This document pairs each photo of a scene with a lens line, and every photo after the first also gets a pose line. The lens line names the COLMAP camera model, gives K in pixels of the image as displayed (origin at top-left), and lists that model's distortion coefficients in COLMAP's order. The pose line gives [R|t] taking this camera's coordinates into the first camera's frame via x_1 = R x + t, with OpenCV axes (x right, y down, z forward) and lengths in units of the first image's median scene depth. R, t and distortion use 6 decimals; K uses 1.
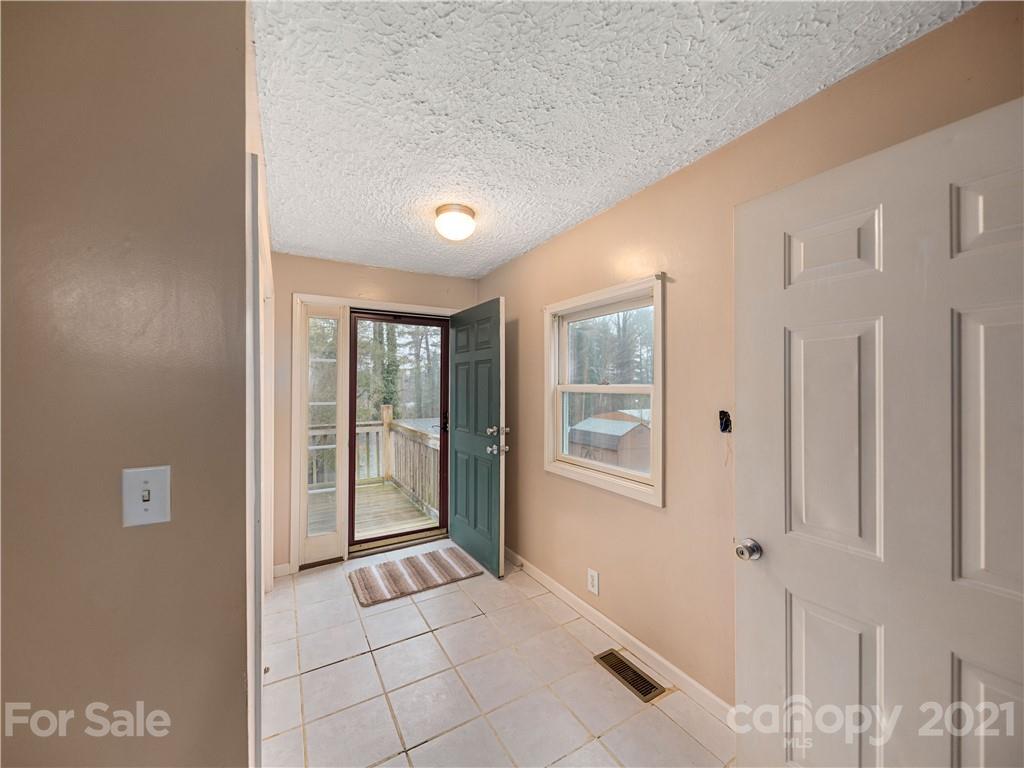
lens RADIAL K [[398.3, 0, 512.0], [0, 398.3, 384.0], [0, 0, 1]] dist [0.000491, -0.000626]
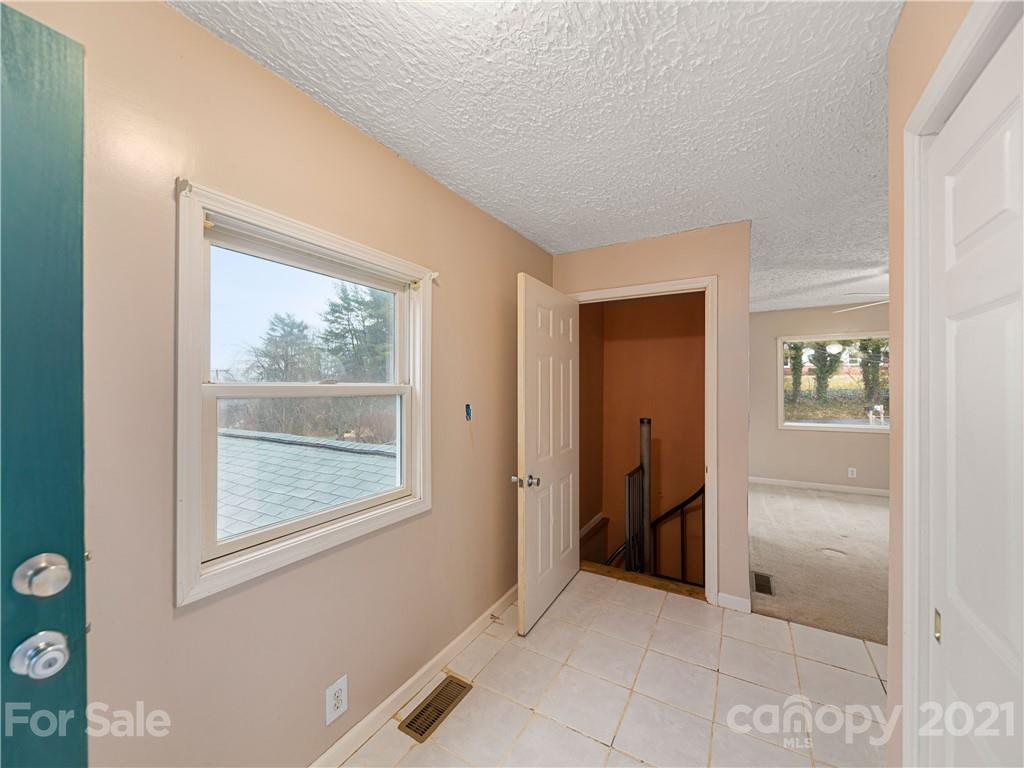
lens RADIAL K [[398.3, 0, 512.0], [0, 398.3, 384.0], [0, 0, 1]] dist [0.000491, -0.000626]
pose [[-0.499389, 0.009277, 0.866328, -0.558818], [0.002853, 0.999955, -0.009064, 0.012716], [-0.866373, -0.002055, -0.499393, 1.267029]]
